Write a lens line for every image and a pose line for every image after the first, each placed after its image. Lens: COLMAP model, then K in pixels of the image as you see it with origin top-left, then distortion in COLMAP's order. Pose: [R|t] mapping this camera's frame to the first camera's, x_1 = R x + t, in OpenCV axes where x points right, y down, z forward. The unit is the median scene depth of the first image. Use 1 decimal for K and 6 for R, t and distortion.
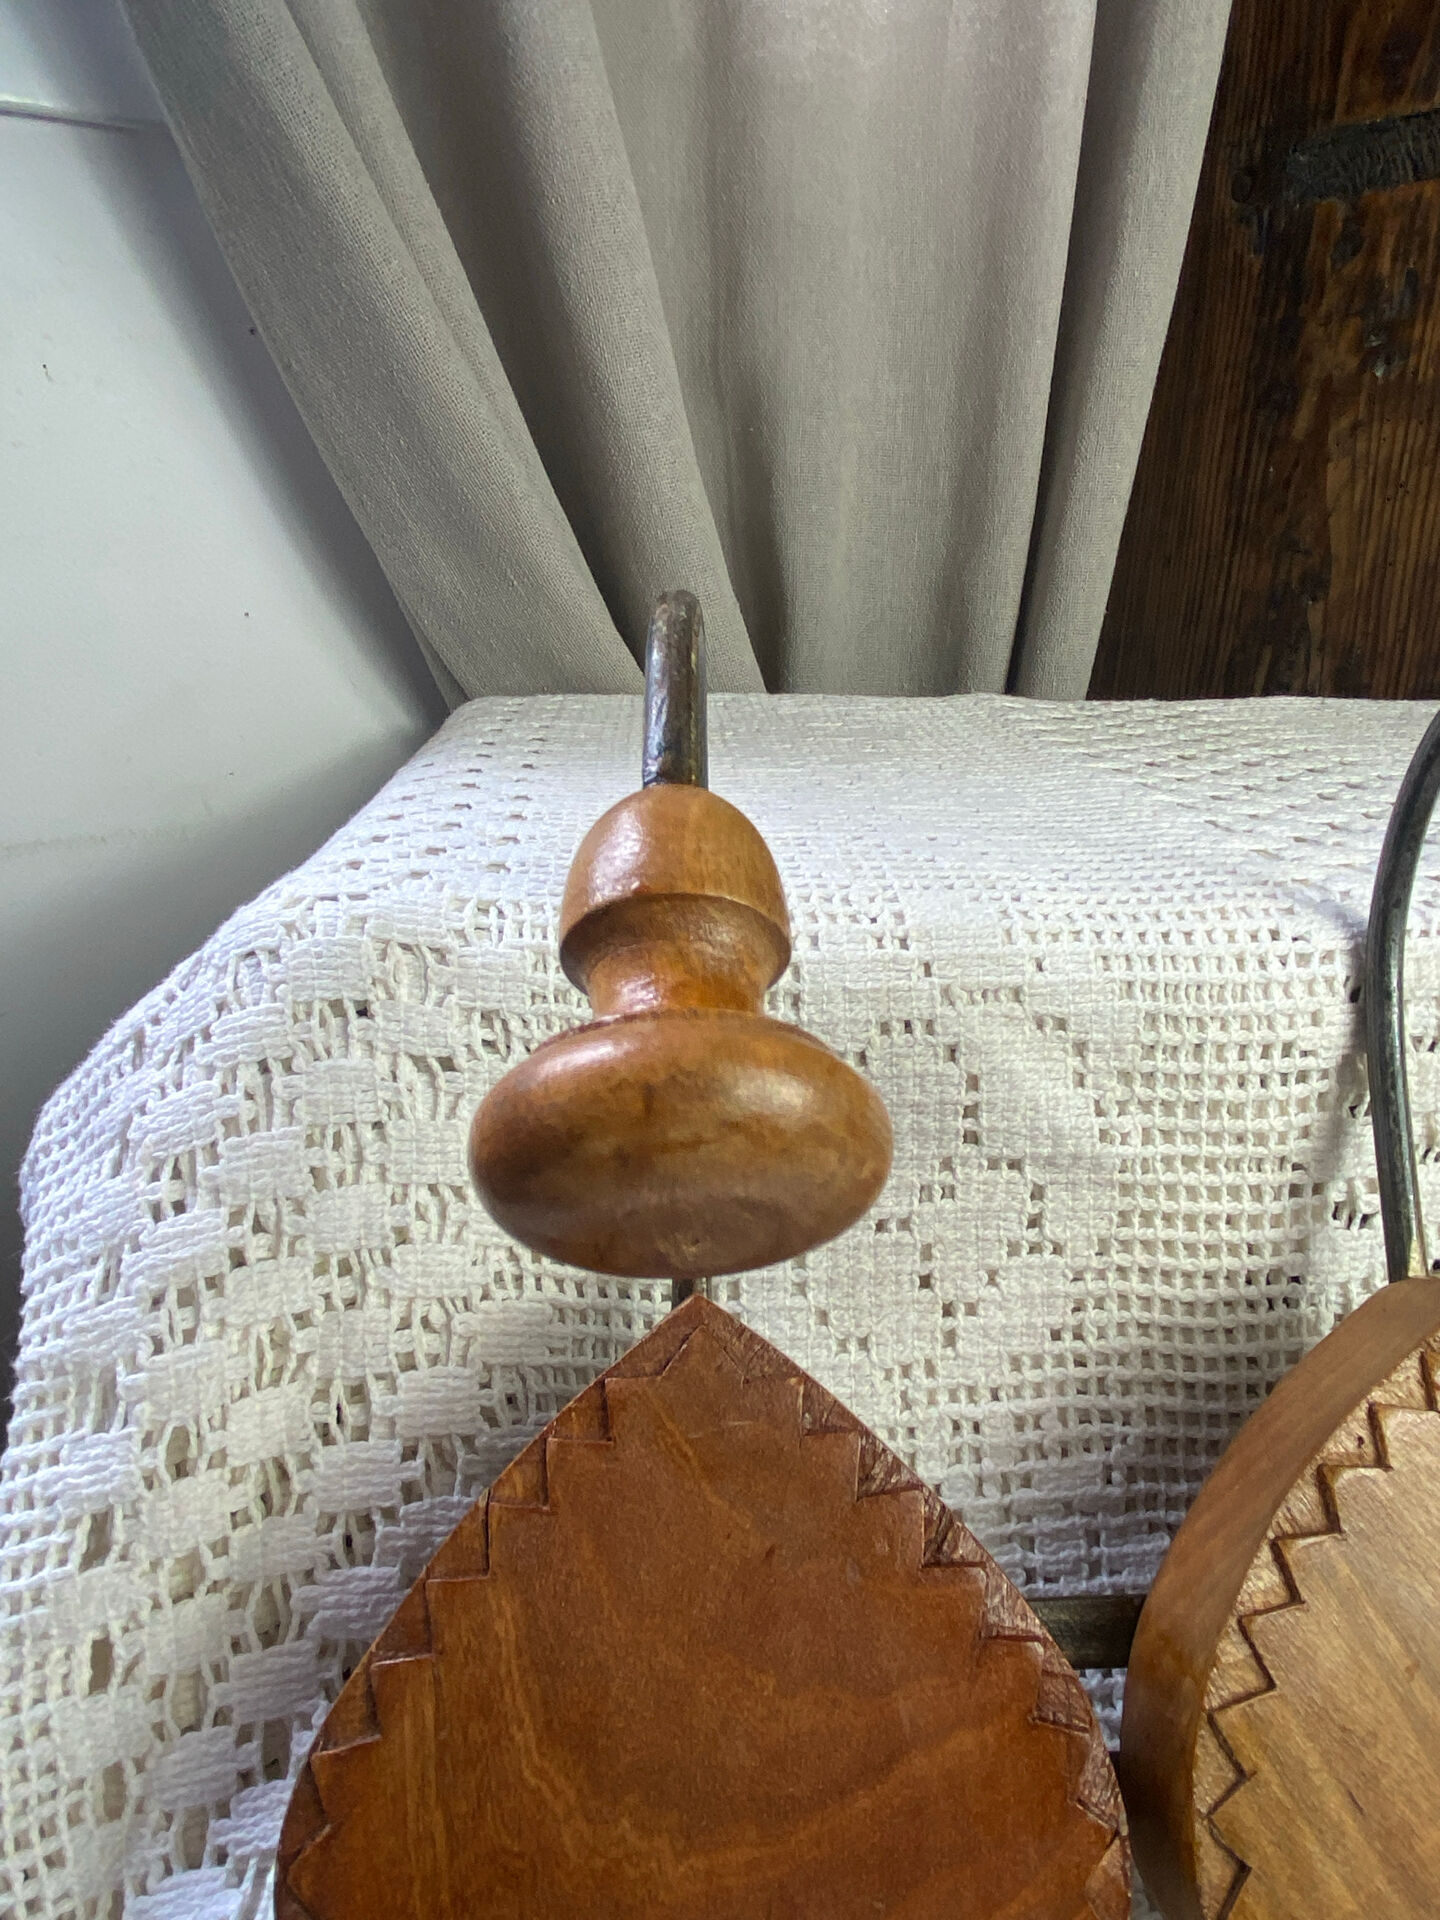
lens RADIAL K [[1286.6, 0, 737.7], [0, 1286.6, 986.6], [0, 0, 1]] dist [0.052774, -0.039360]
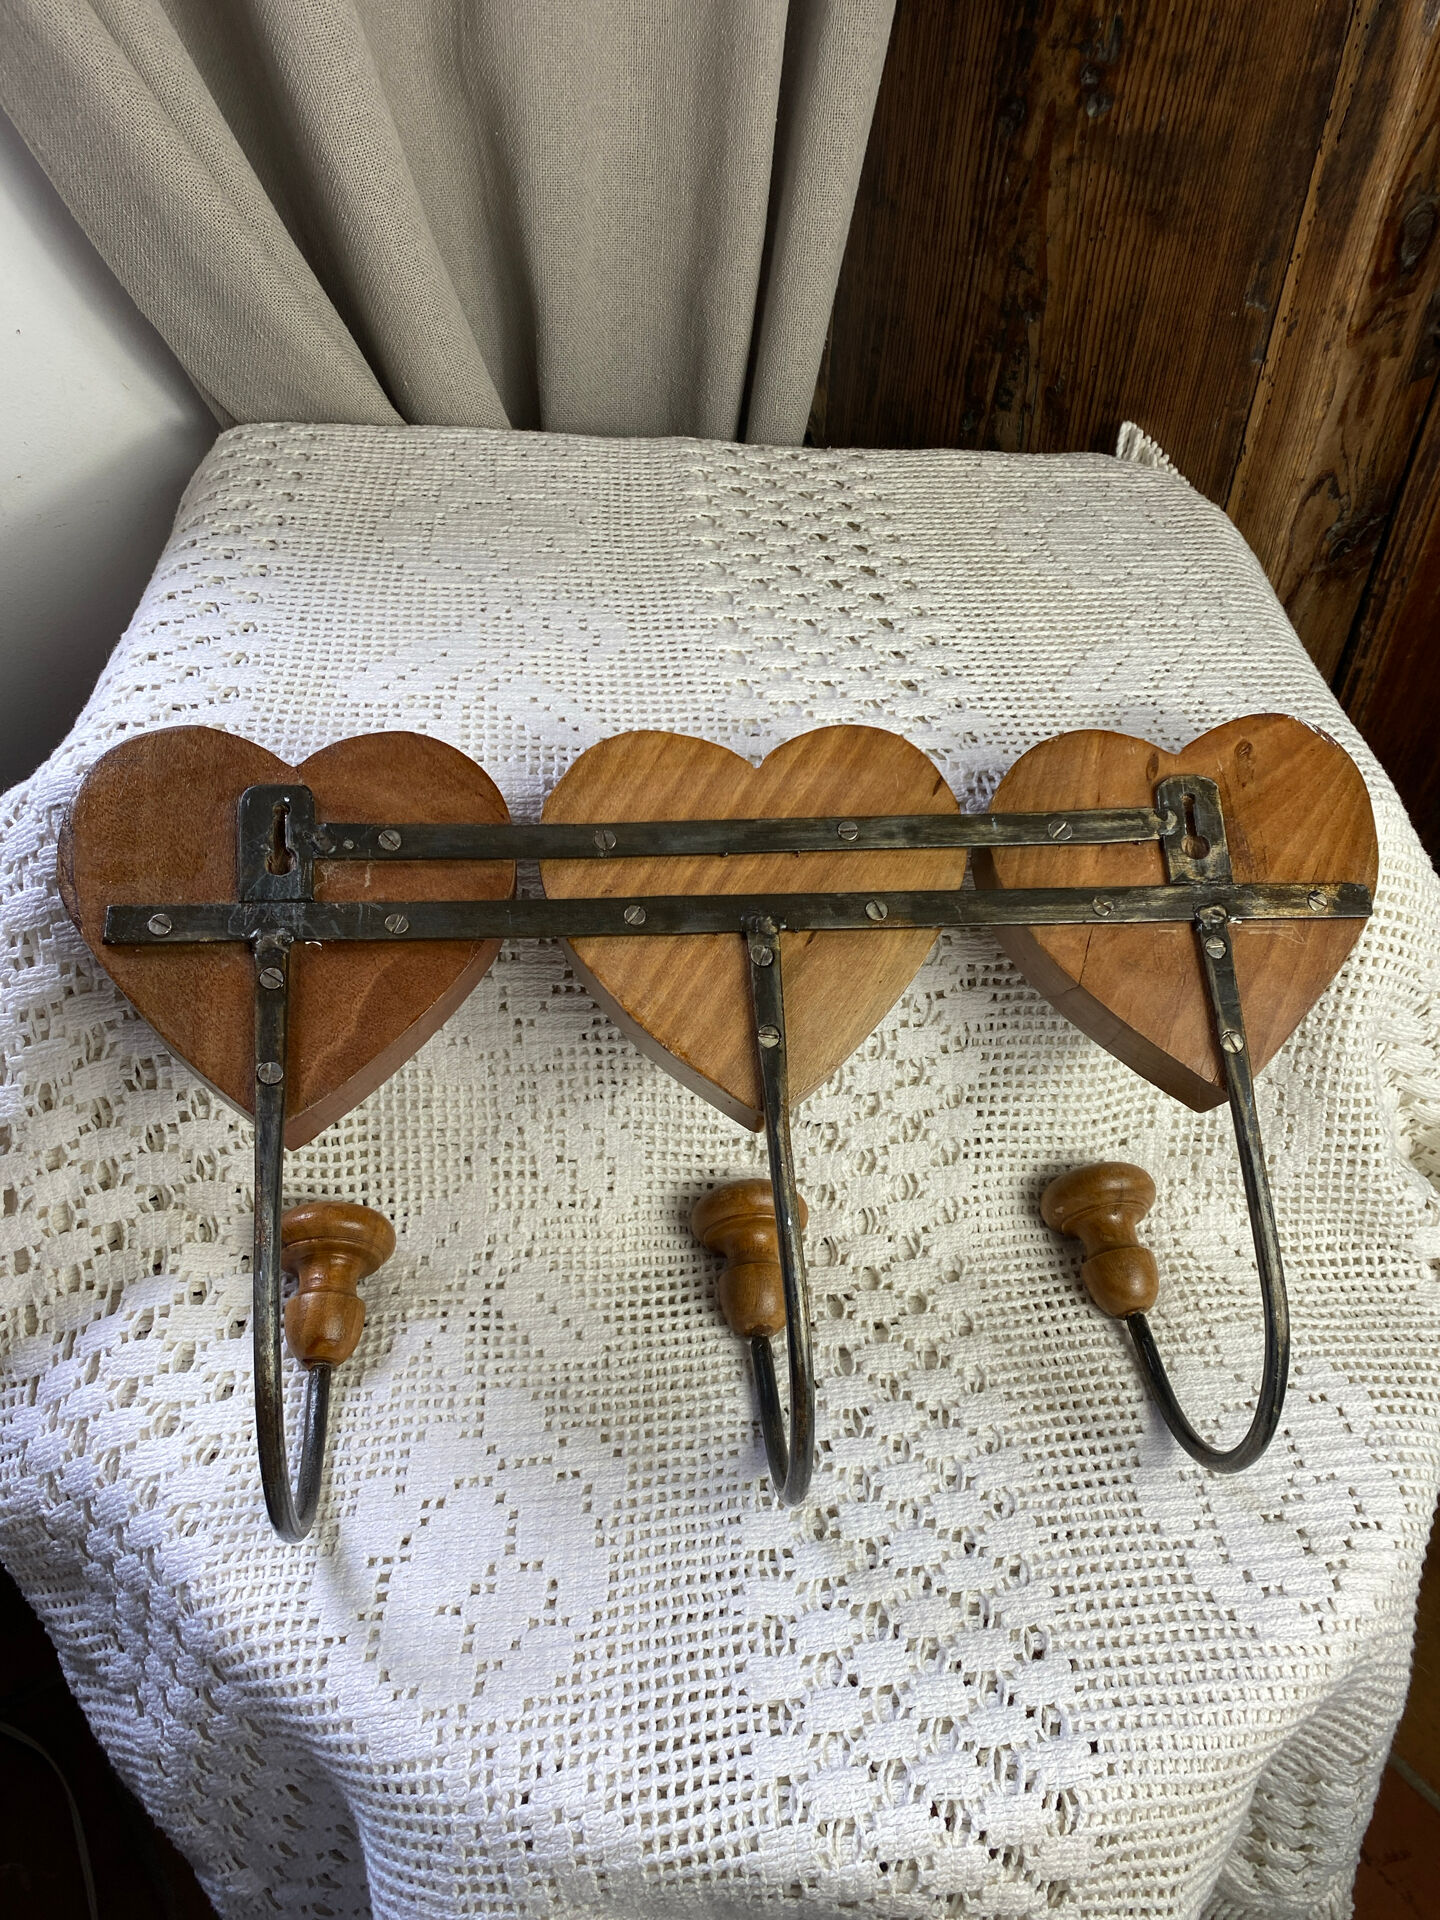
lens RADIAL K [[1504.2, 0, 753.2], [0, 1504.2, 965.6], [0, 0, 1]] dist [0.017086, -0.033175]
pose [[0.998056, 0.020356, 0.058901, 0.157007], [-0.038581, 0.944073, 0.327473, -0.202022], [-0.048940, -0.329109, 0.943023, -0.360392]]
